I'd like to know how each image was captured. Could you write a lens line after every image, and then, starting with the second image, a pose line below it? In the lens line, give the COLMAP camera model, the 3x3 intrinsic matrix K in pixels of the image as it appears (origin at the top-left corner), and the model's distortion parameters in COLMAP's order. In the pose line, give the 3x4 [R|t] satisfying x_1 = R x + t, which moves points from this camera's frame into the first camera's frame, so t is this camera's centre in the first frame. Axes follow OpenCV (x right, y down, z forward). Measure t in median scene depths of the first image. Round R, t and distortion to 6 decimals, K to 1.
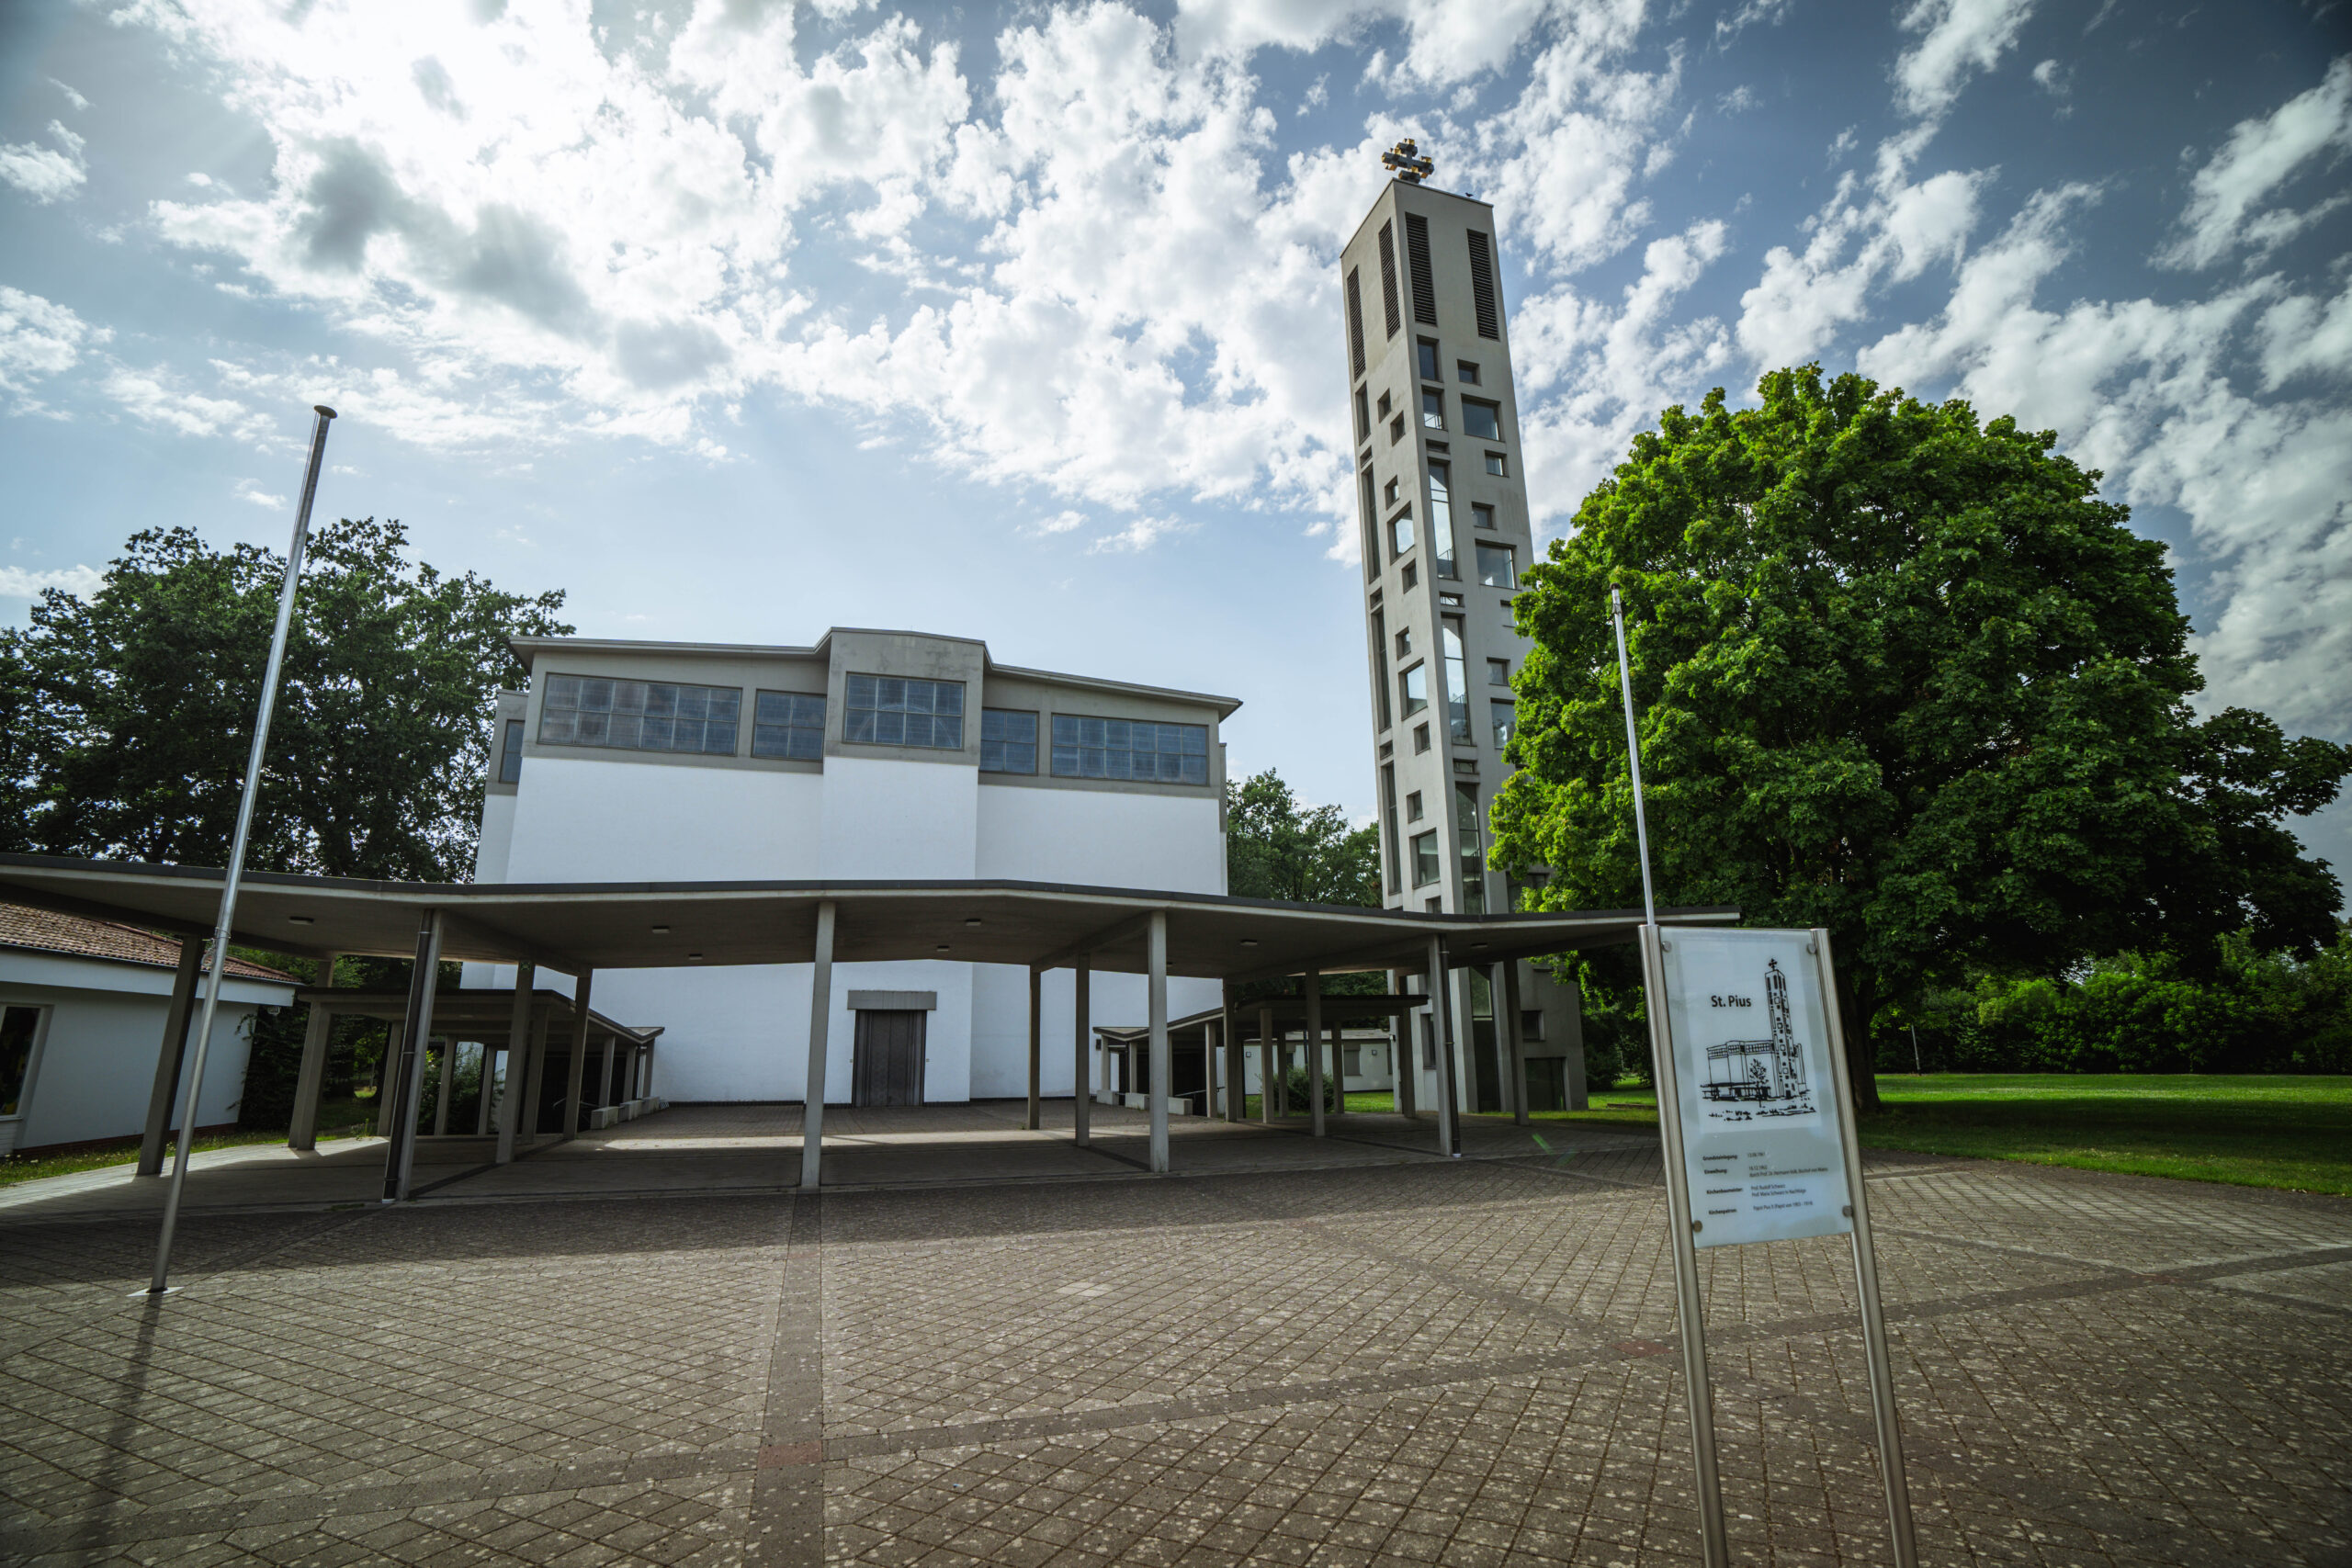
lens RADIAL K [[1069.5, 0, 1176.0], [0, 1069.5, 784.0], [0, 0, 1]] dist [0.001030, 0.000247]
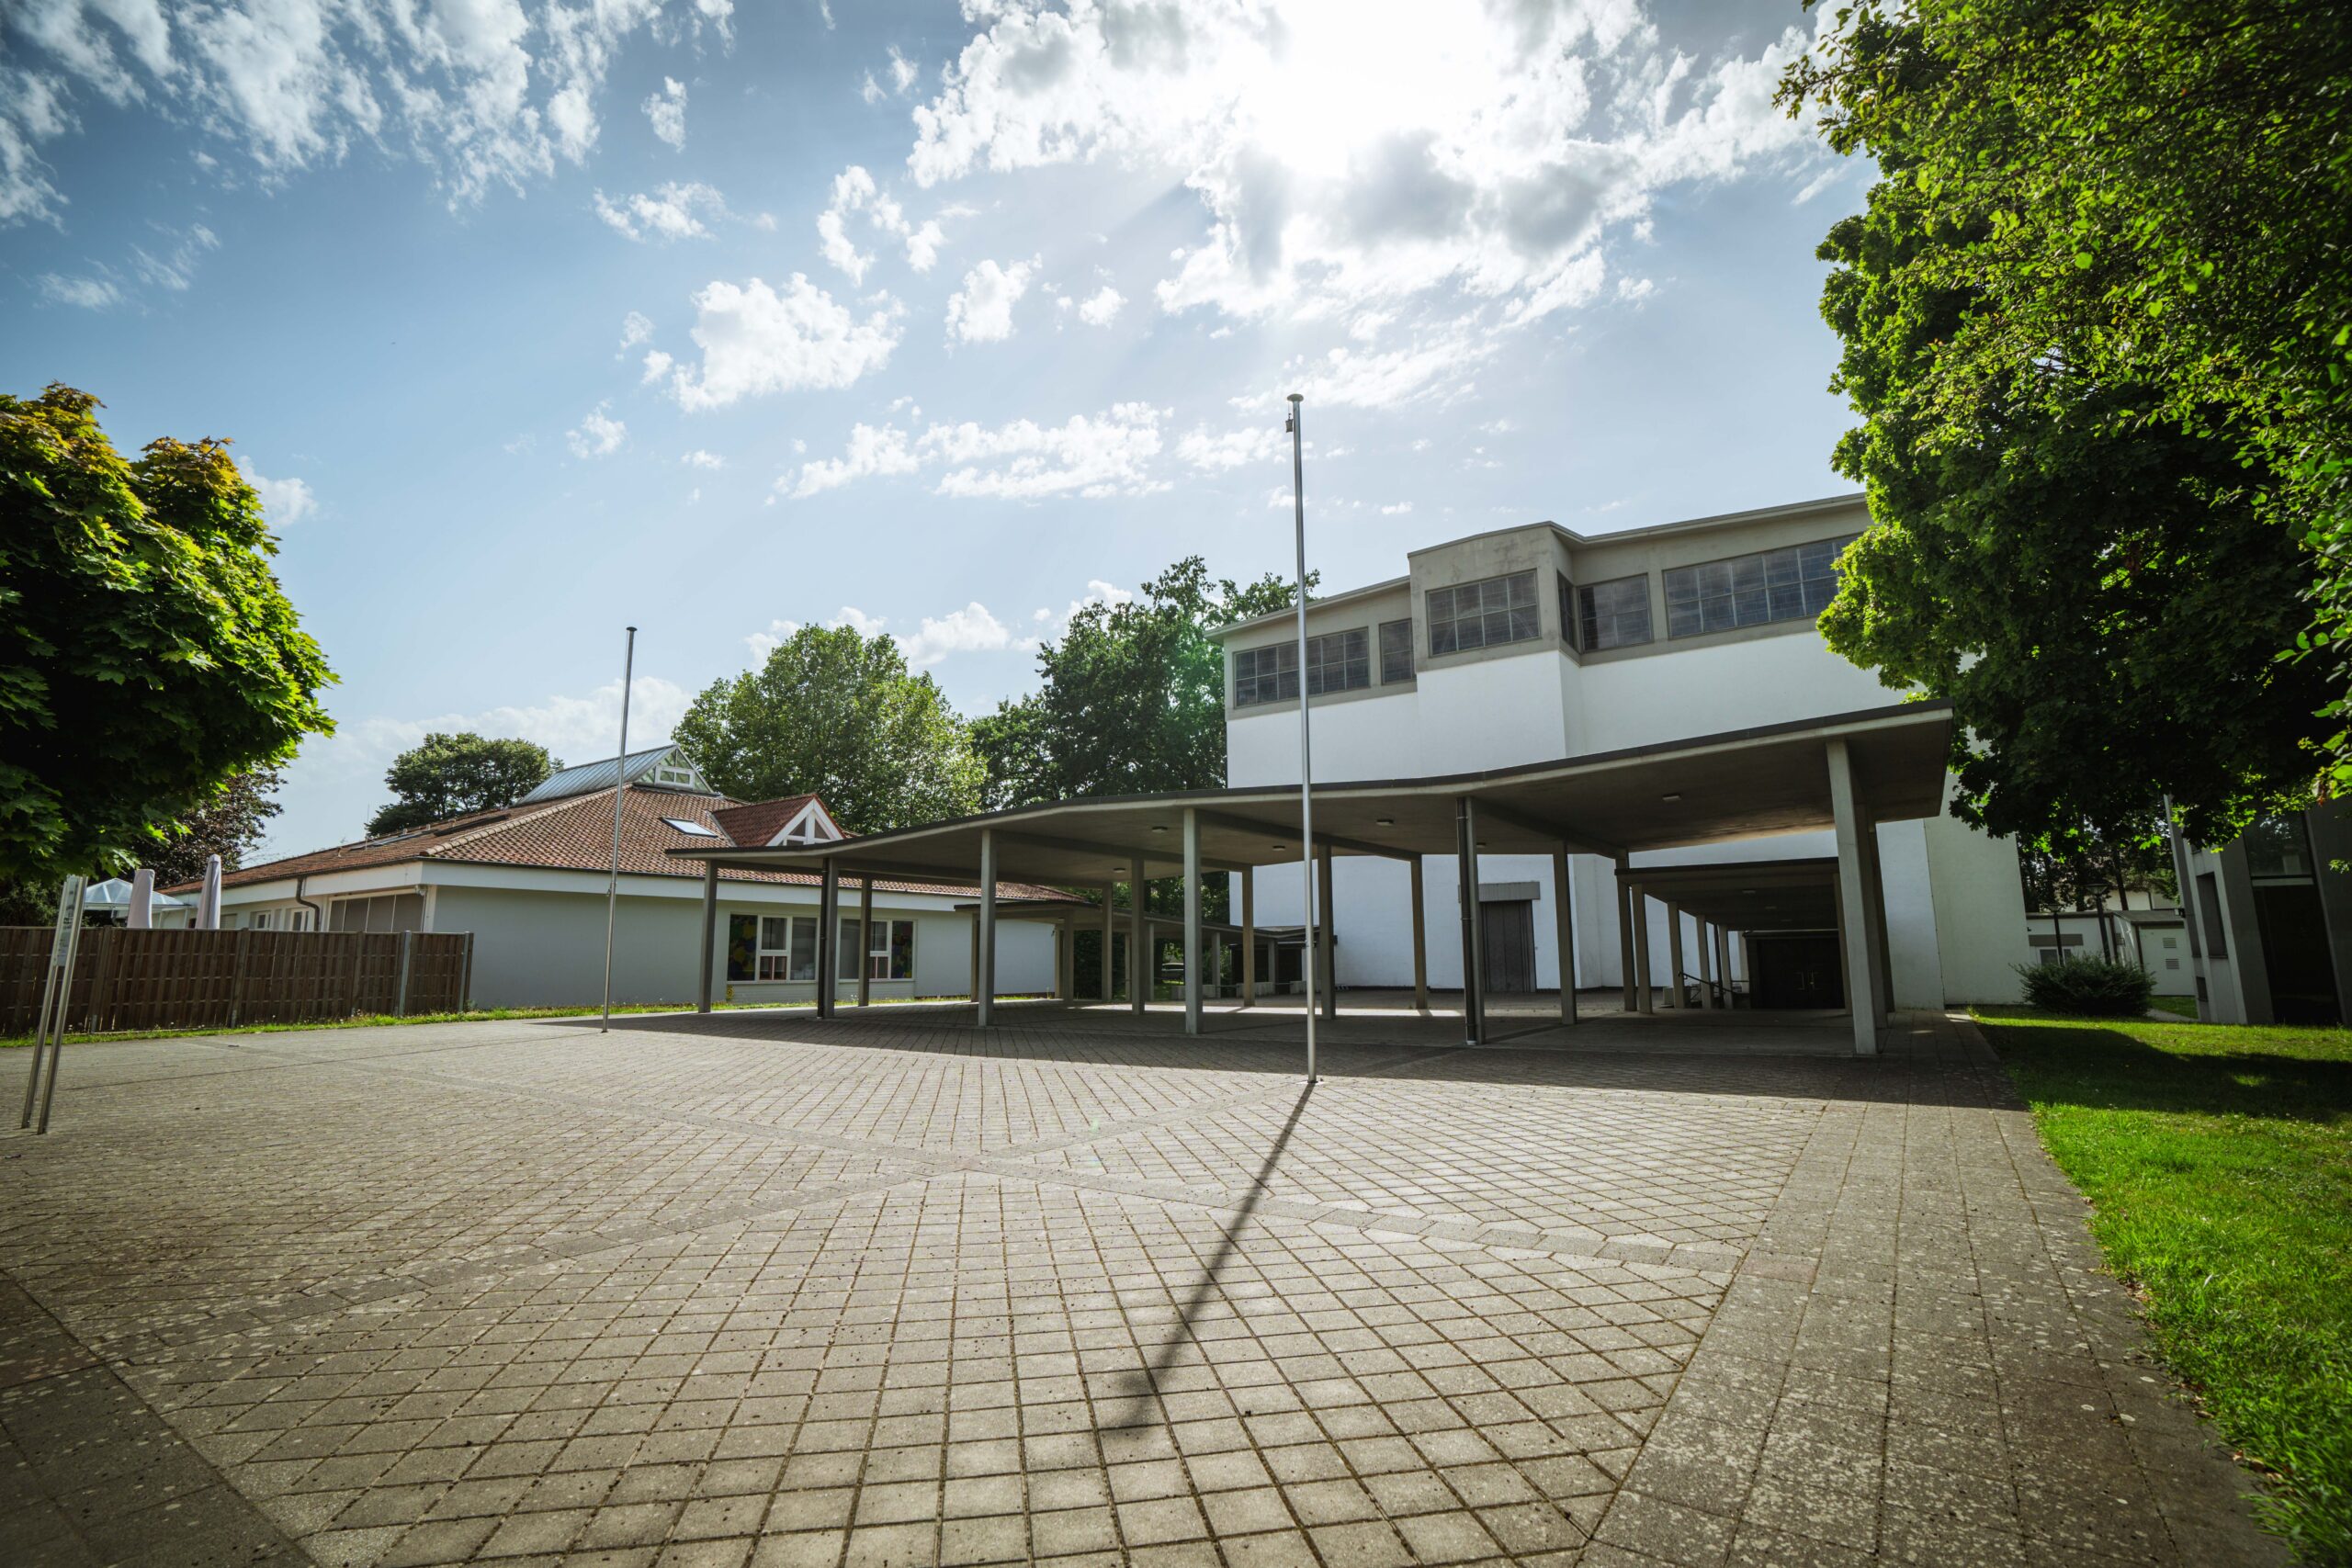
lens RADIAL K [[1041.7, 0, 1176.0], [0, 1041.7, 784.0], [0, 0, 1]] dist [-0.028024, 0.000047]
pose [[0.592912, -0.104271, -0.798488, 0.348320], [0.183481, 0.982992, 0.007878, 0.030597], [0.784086, -0.151178, 0.601959, 0.146956]]
